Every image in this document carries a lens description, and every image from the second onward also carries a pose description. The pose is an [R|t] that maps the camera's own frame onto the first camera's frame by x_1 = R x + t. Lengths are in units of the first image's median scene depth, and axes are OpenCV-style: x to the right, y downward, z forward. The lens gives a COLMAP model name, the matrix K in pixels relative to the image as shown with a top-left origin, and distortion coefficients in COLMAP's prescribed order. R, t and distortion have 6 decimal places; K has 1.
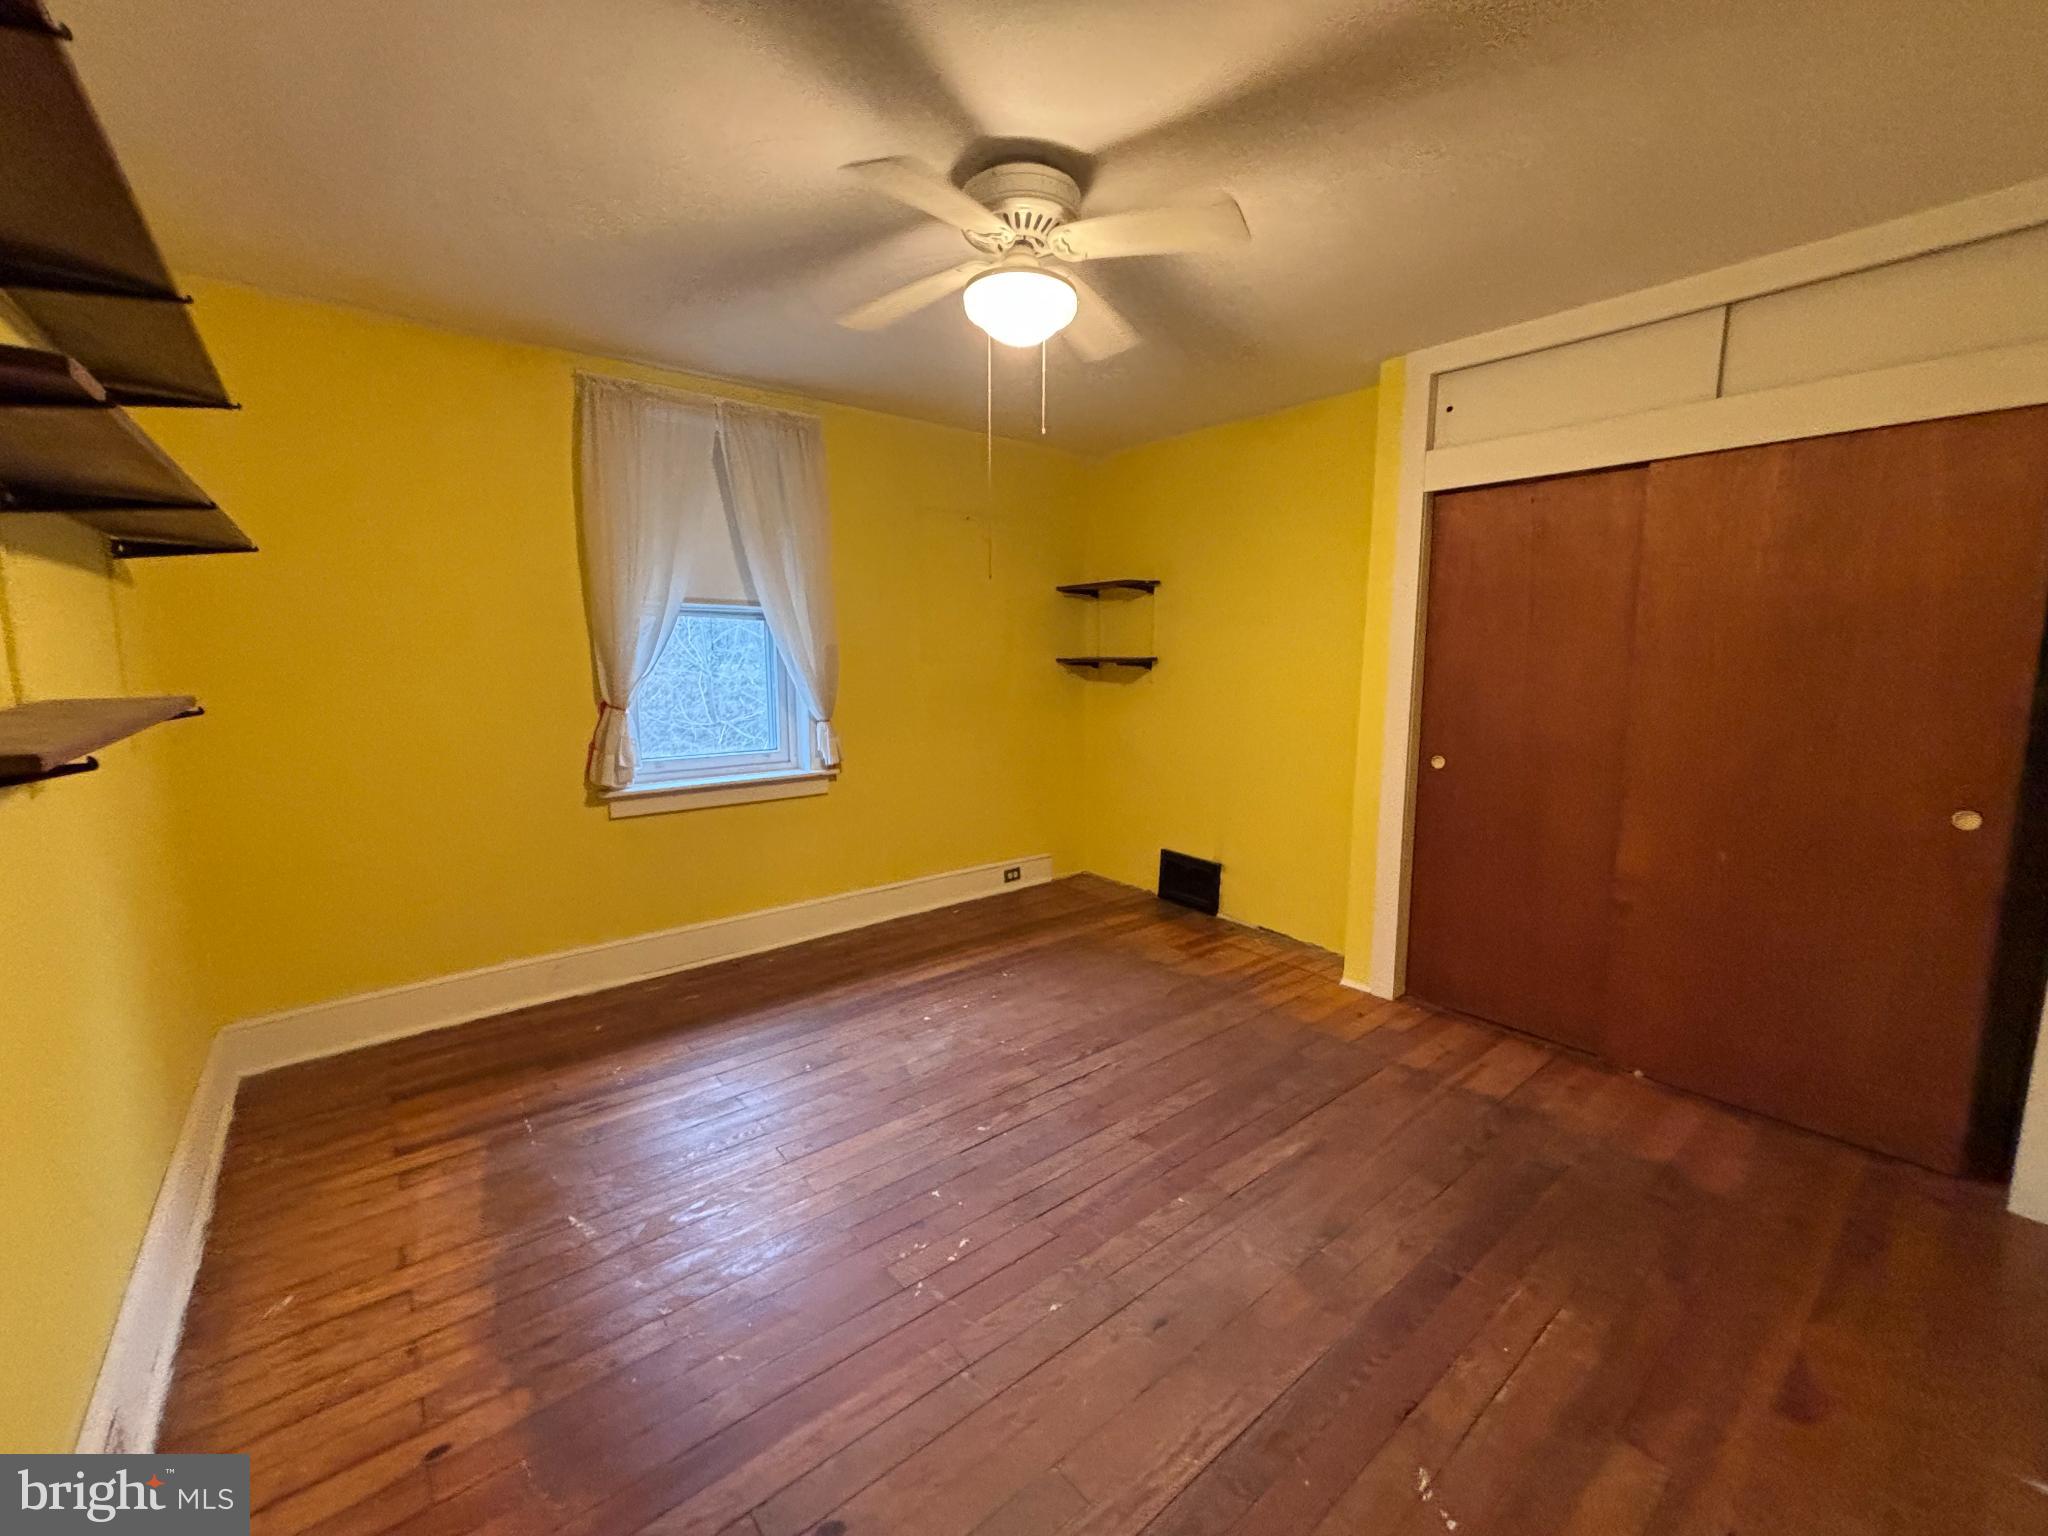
lens RADIAL K [[827.8, 0, 1017.8], [0, 827.8, 767.3], [0, 0, 1]] dist [0.000561, -0.000623]
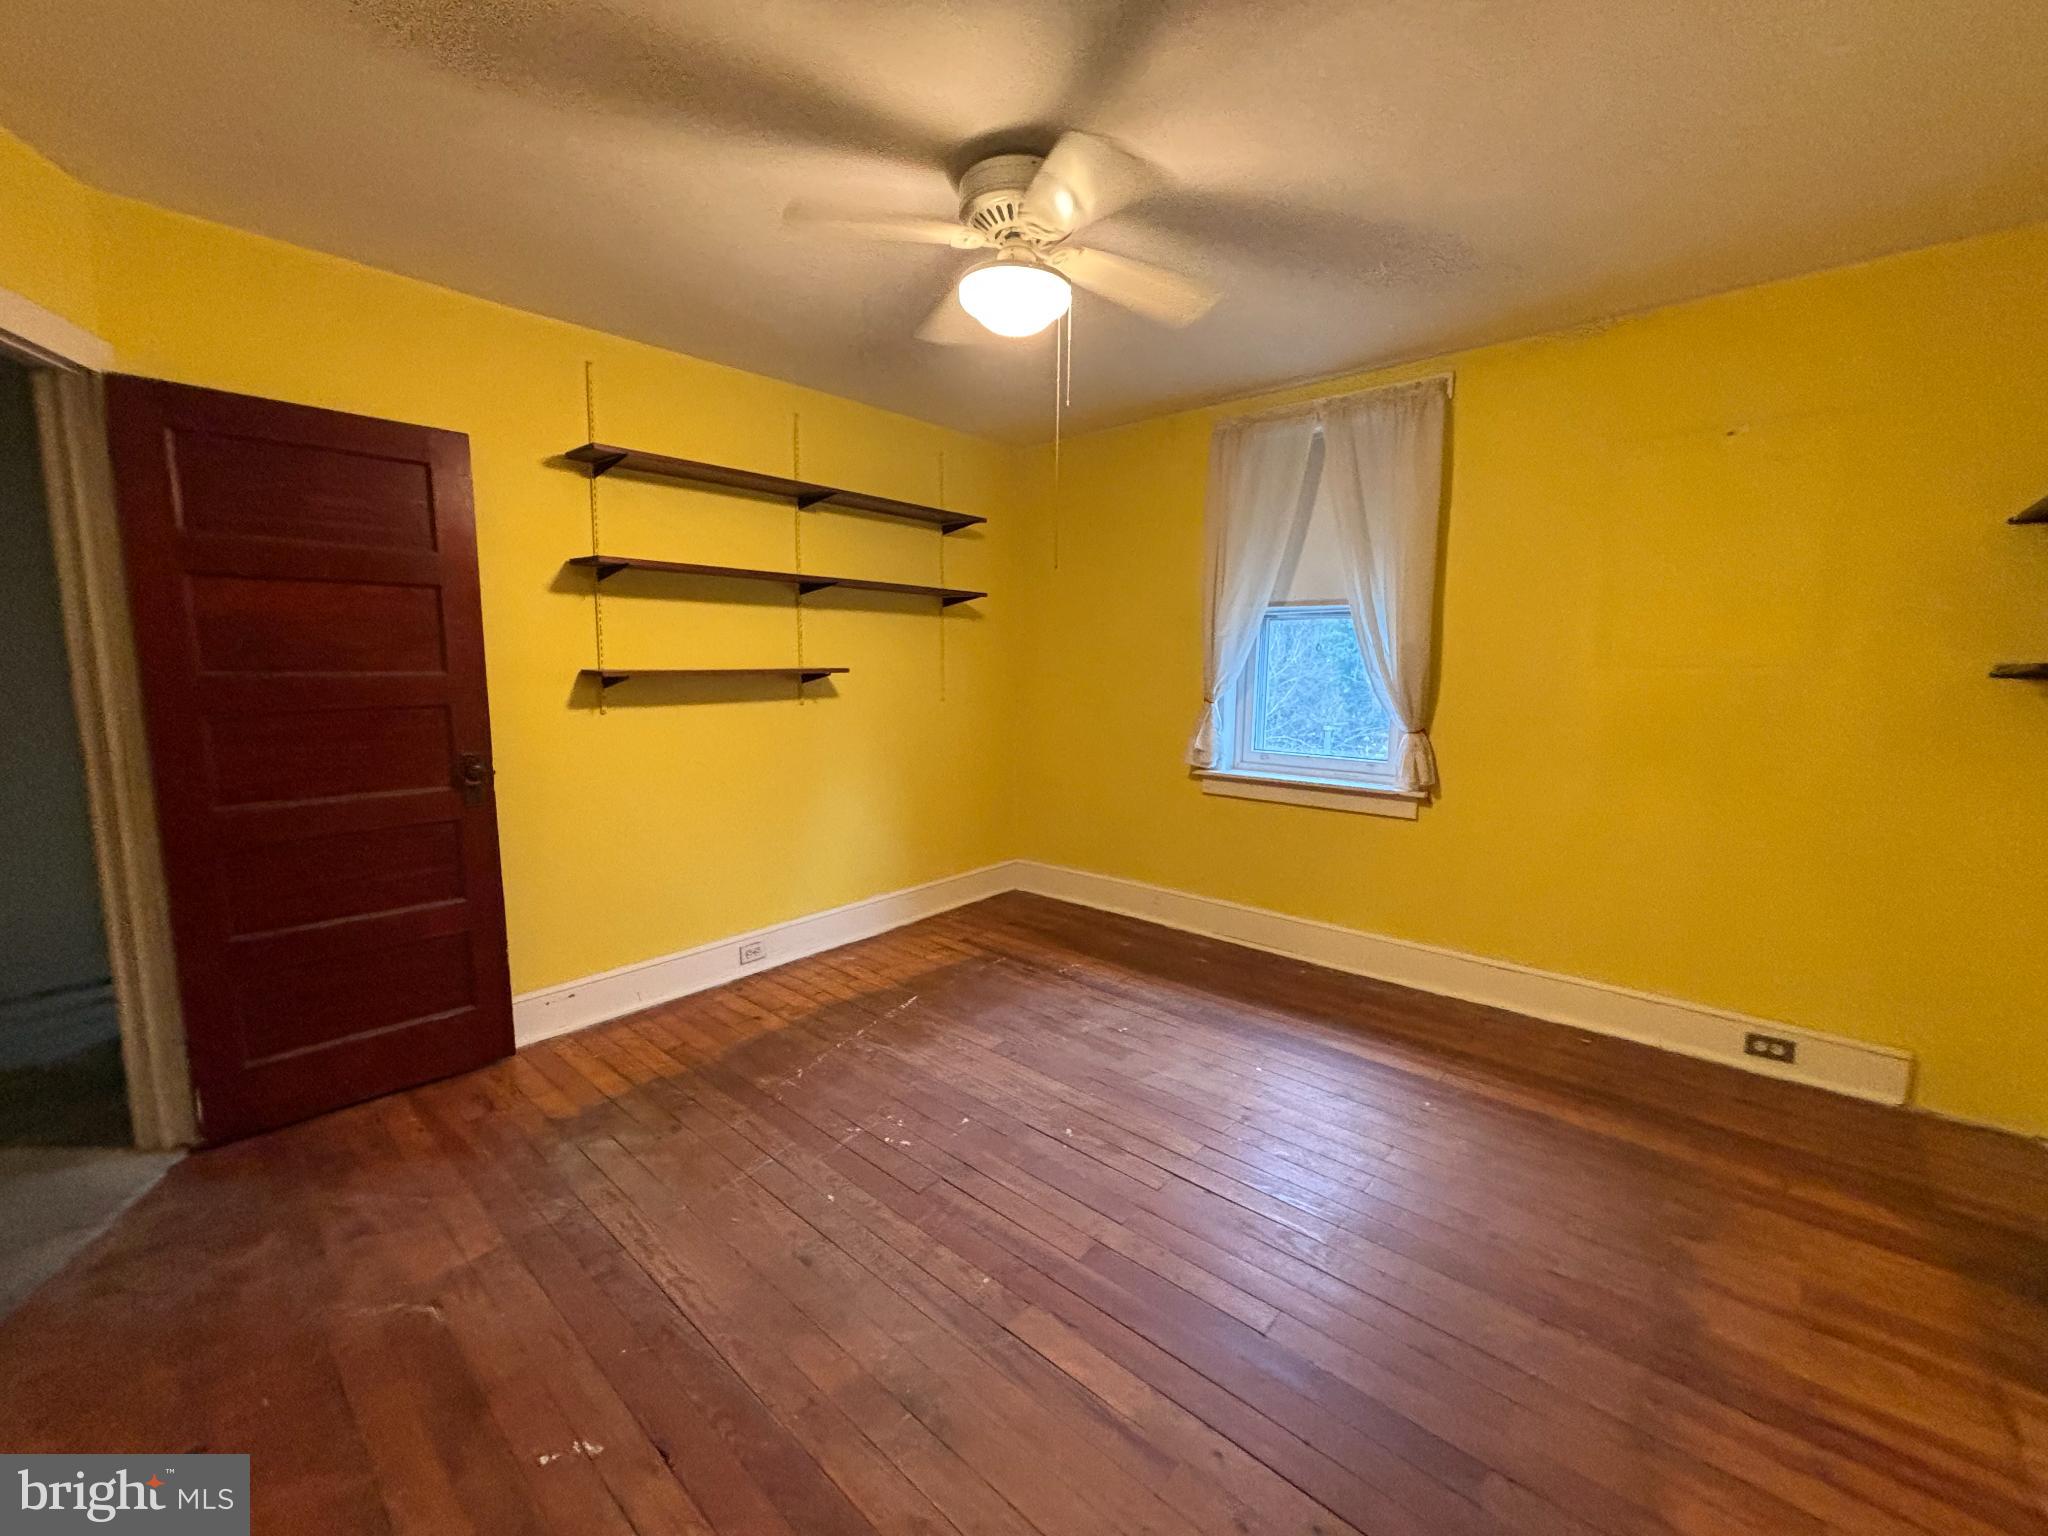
lens RADIAL K [[827.8, 0, 1017.8], [0, 827.8, 767.3], [0, 0, 1]] dist [0.000561, -0.000623]
pose [[0.163635, 0.131351, -0.977737, 0.663800], [-0.149926, 0.982895, 0.106952, -0.064620], [0.975062, 0.129087, 0.180529, 0.555708]]
